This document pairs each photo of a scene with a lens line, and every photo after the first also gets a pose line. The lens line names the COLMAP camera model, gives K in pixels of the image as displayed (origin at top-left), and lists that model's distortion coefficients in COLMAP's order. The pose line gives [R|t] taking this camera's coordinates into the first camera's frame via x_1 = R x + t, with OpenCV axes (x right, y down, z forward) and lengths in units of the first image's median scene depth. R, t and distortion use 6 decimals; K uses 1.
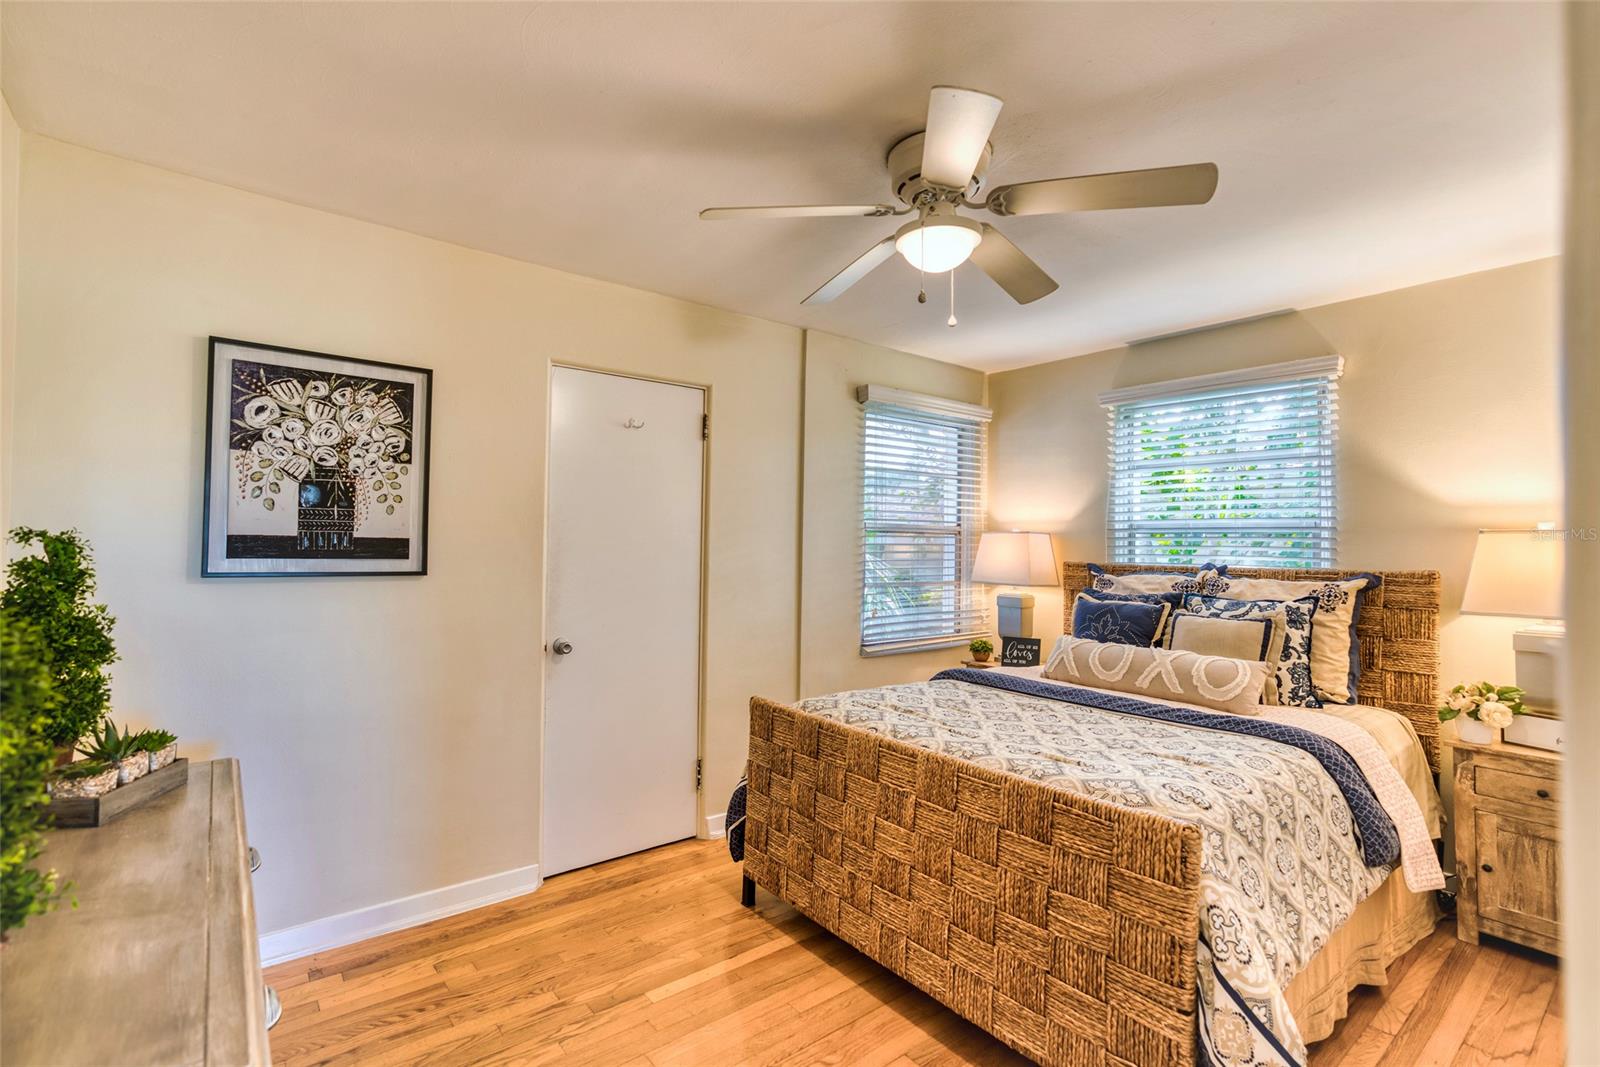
lens RADIAL K [[725.3, 0, 769.0], [0, 725.3, 528.0], [0, 0, 1]] dist [-0.000286, 0.014348]
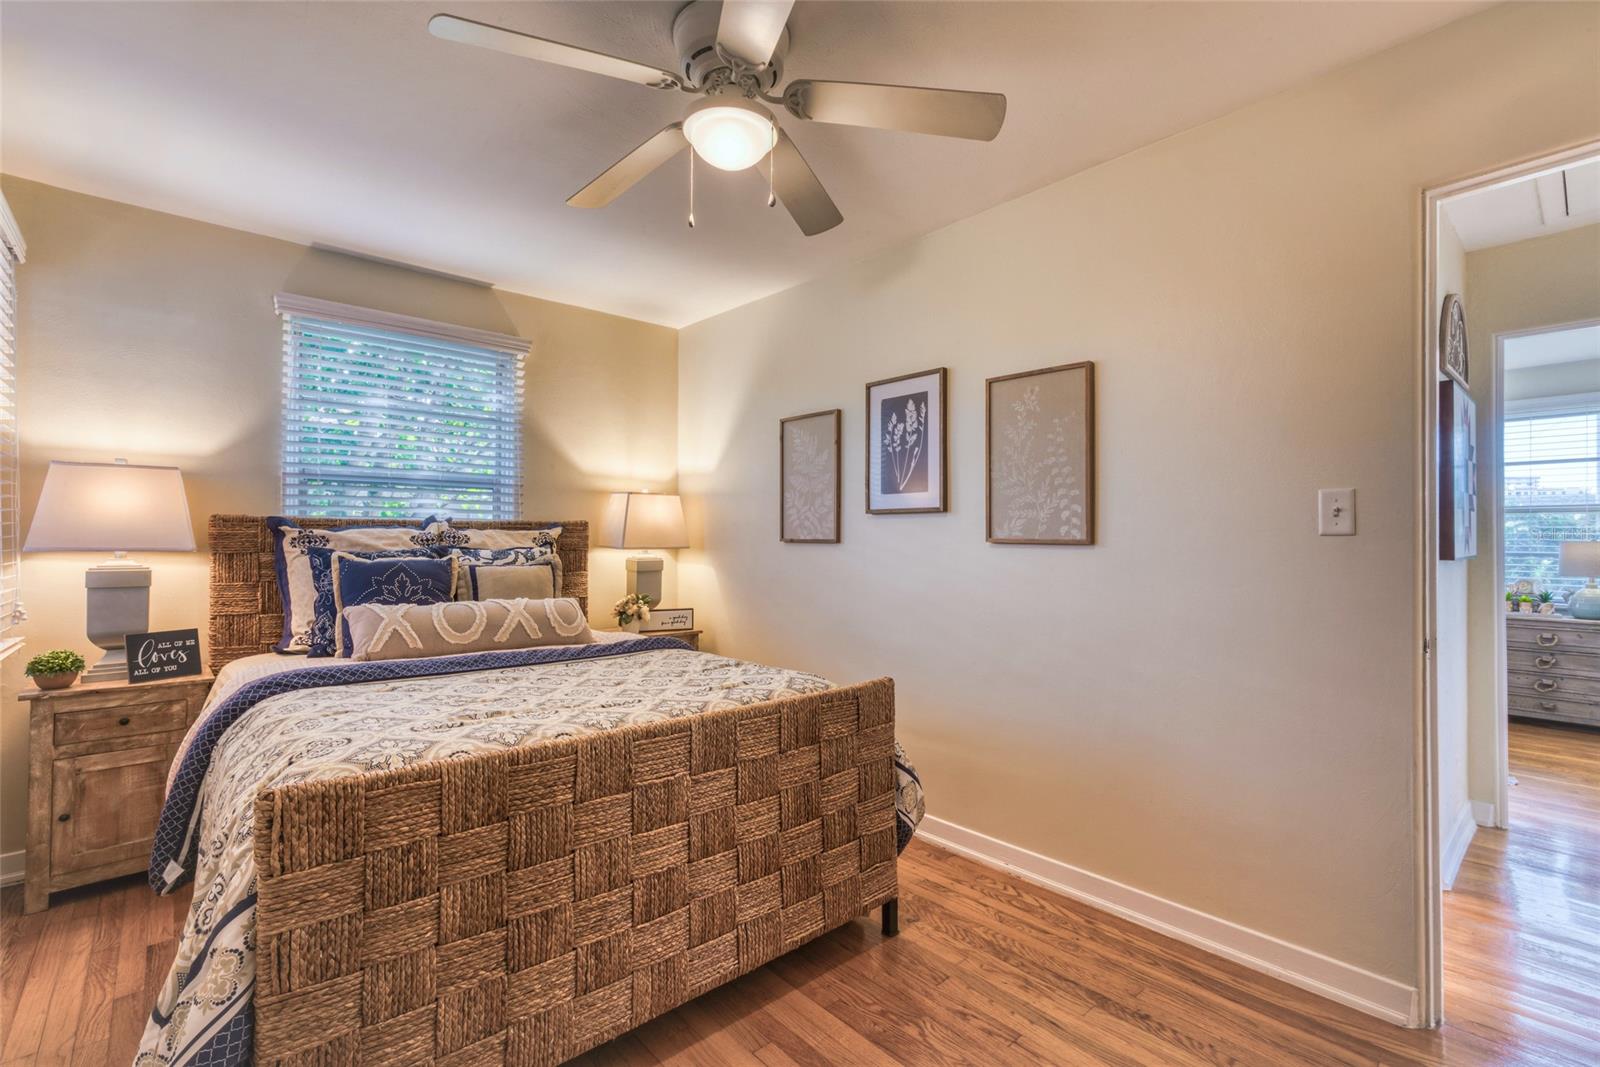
lens RADIAL K [[727.7, 0, 805.2], [0, 727.7, 521.6], [0, 0, 1]] dist [-0.018750, 0.015254]
pose [[-0.068159, 0.008384, 0.997639, -0.446345], [-0.030341, 0.999485, -0.010472, 0.059437], [-0.997213, -0.030983, -0.067869, 0.655706]]
